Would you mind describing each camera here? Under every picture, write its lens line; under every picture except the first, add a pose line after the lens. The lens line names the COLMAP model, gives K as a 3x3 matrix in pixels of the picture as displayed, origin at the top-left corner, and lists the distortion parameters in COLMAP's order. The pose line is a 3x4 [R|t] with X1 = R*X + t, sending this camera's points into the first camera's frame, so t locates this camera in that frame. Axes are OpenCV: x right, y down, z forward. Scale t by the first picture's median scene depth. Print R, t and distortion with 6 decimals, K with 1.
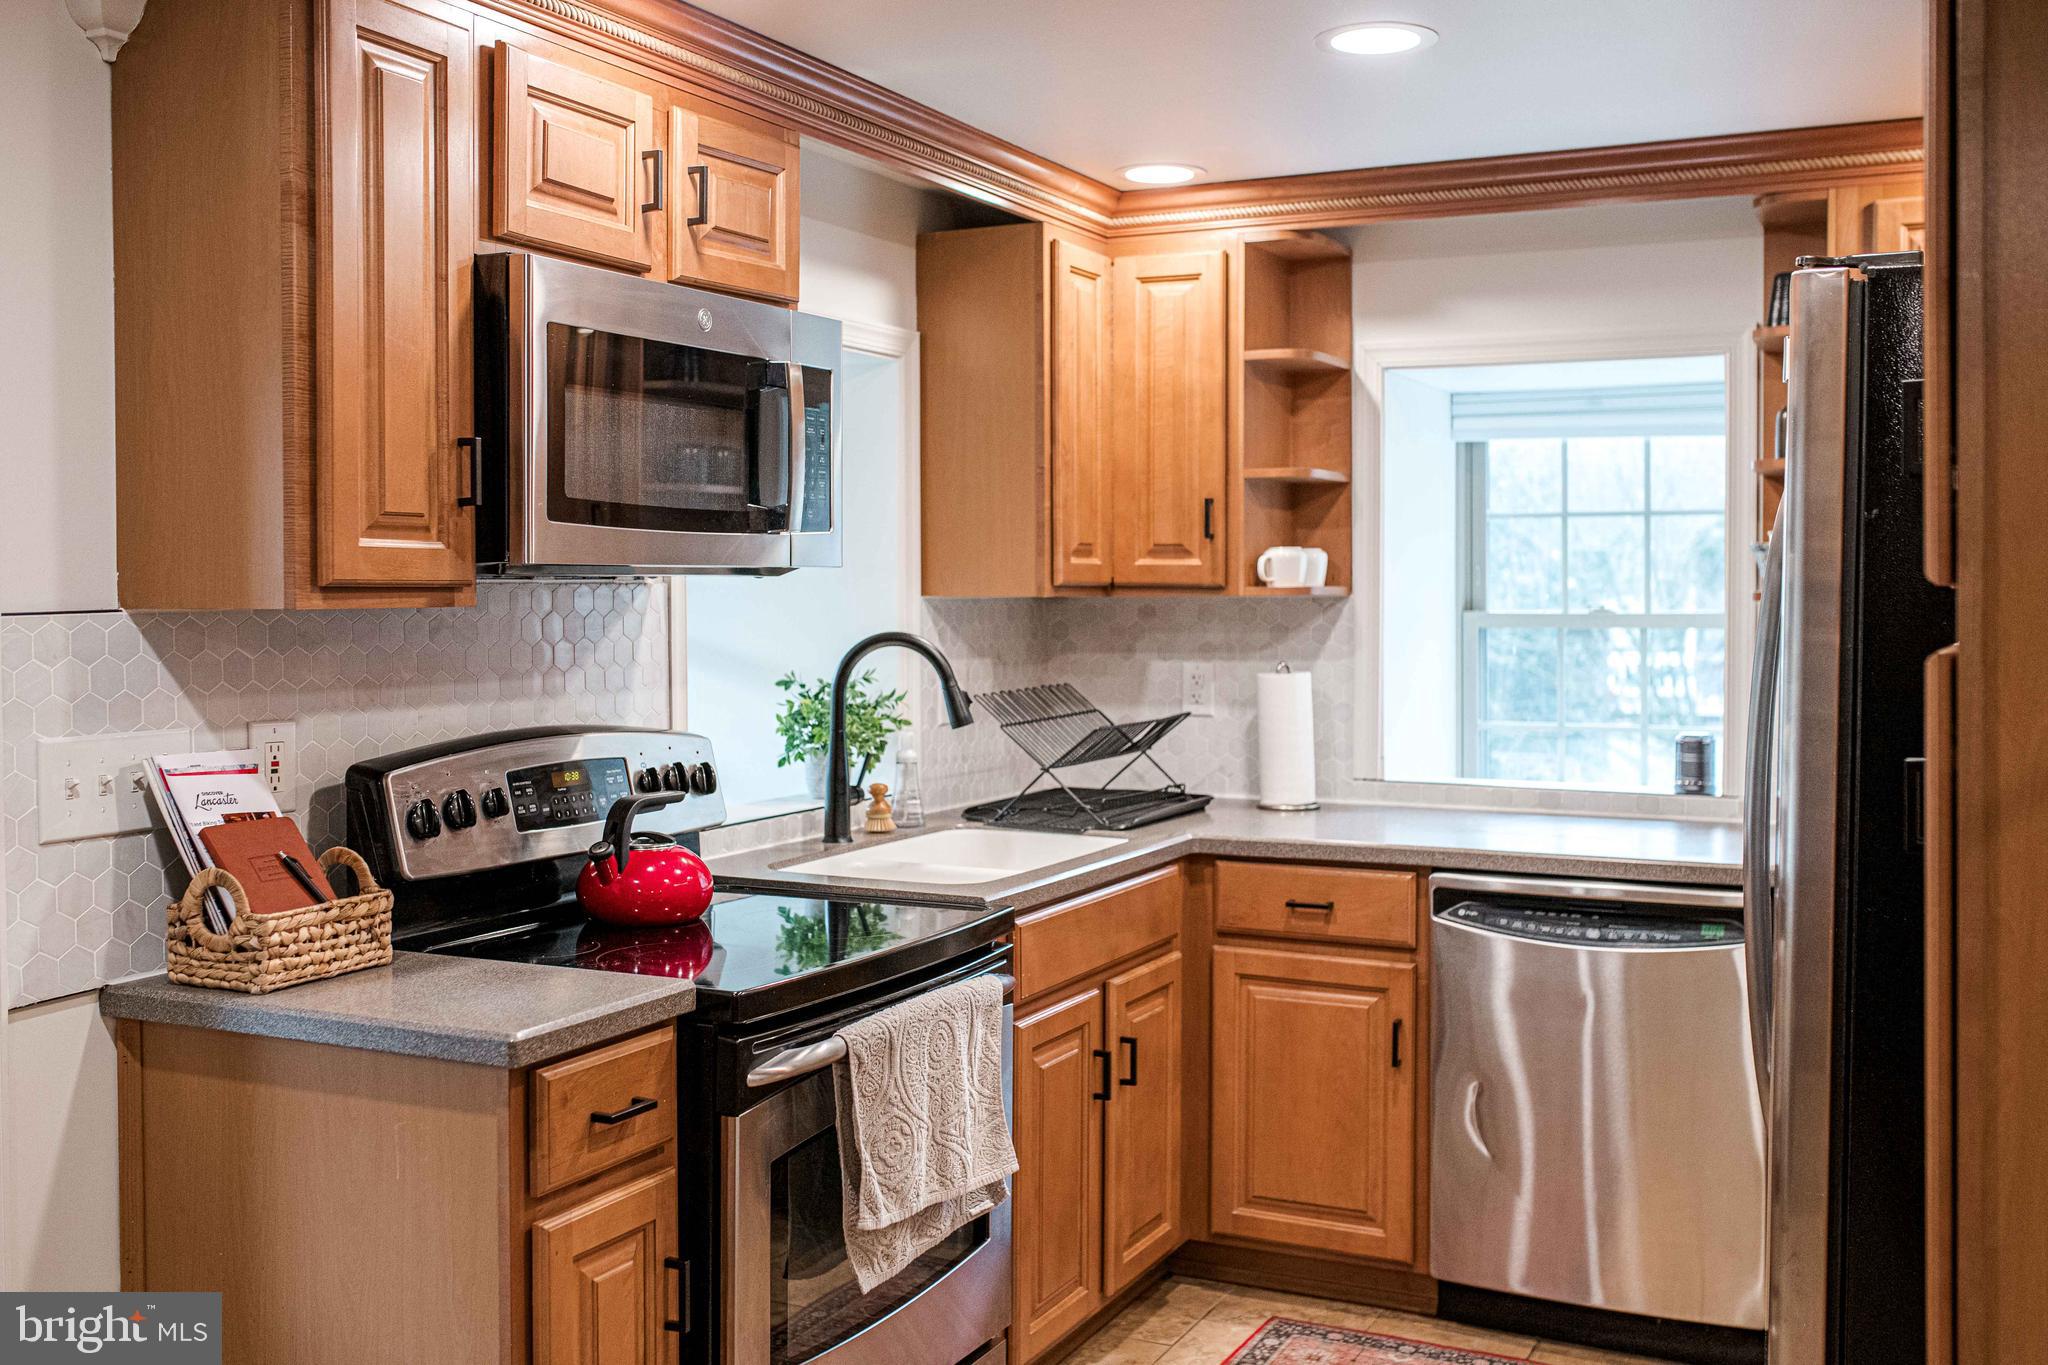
lens RADIAL K [[2014.0, 0, 1019.5], [0, 2014.0, 613.2], [0, 0, 1]] dist [-0.002610, 0.010617]
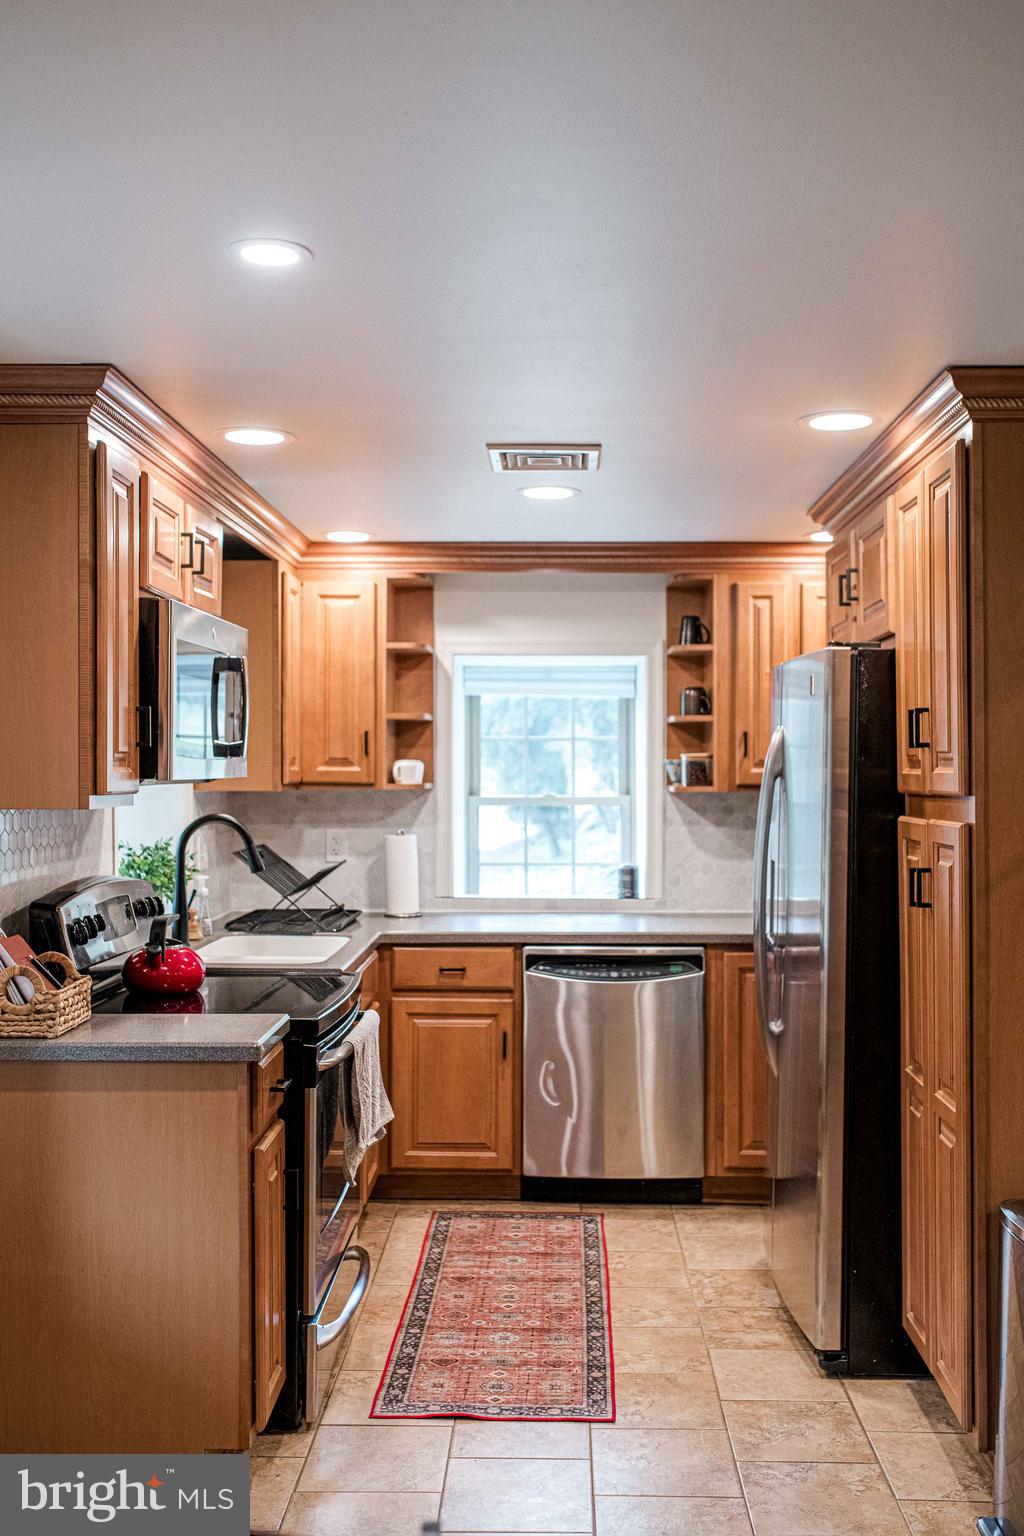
lens RADIAL K [[1487.6, 0, 512.0], [0, 1487.6, 768.0], [0, 0, 1]] dist [0.000884, 0.001773]
pose [[0.908302, 0.000667, 0.418314, -0.317555], [0.004779, 0.999917, -0.011971, -0.011299], [-0.418287, 0.012872, 0.908224, -0.167896]]
